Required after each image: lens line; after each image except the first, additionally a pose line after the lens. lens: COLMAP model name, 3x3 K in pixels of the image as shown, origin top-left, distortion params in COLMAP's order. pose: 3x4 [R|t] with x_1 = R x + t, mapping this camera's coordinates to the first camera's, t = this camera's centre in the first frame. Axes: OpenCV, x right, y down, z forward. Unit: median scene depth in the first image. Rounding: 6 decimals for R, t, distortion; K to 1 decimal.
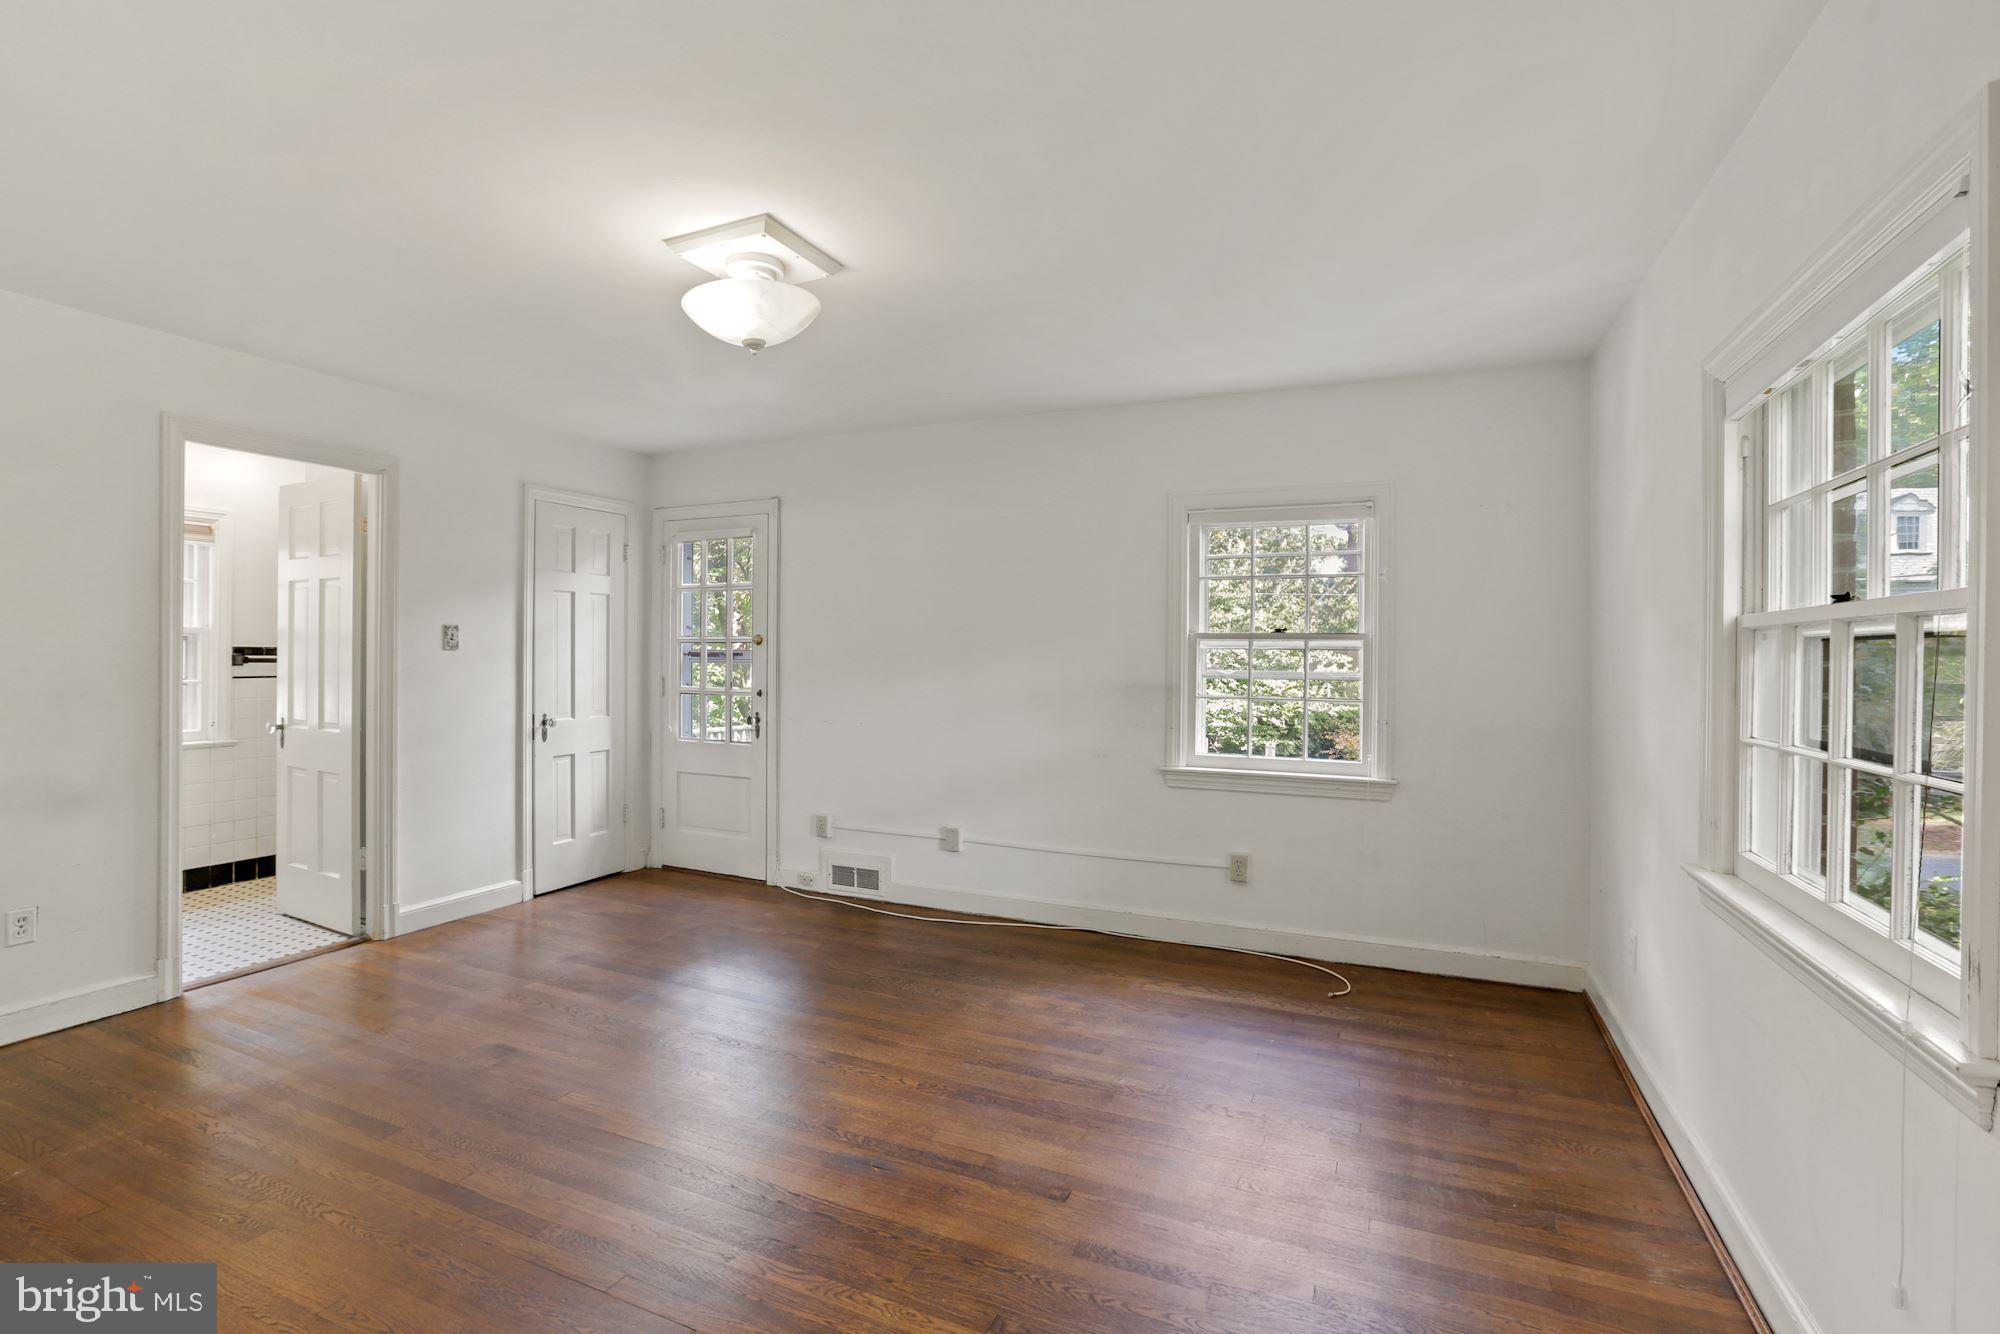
lens RADIAL K [[908.3, 0, 999.6], [0, 908.3, 662.4], [0, 0, 1]] dist [-0.034048, 0.000163]
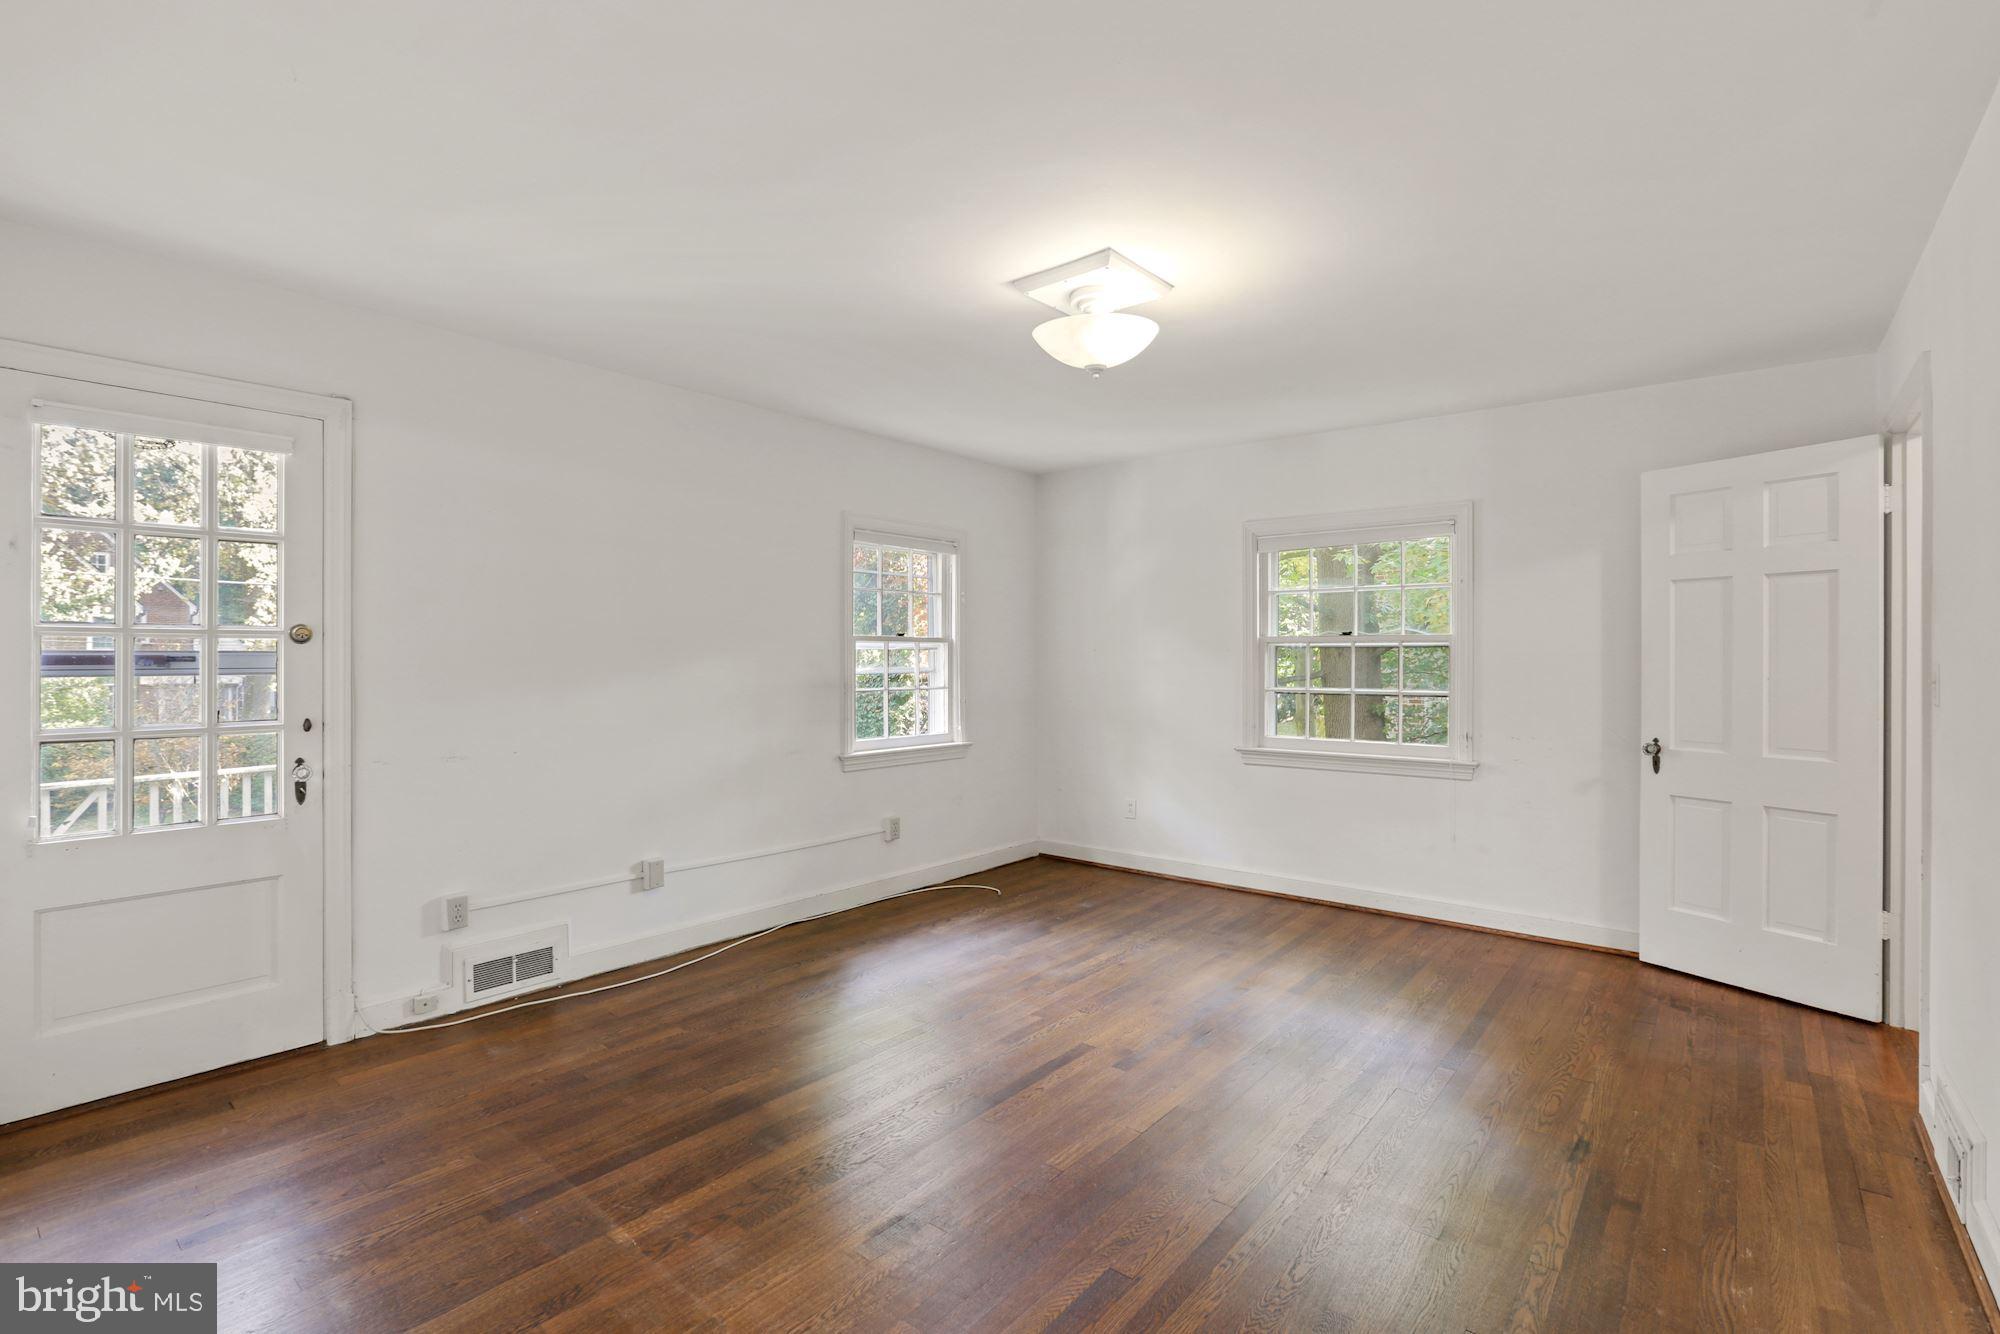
lens RADIAL K [[884.0, 0, 1000.0], [0, 884.0, 667.0], [0, 0, 1]] dist [0.000612, 0.000202]
pose [[0.310675, -0.020976, 0.950285, -0.728542], [0.010268, 0.999772, 0.018712, -0.010571], [-0.950461, 0.003944, 0.310819, 0.434392]]
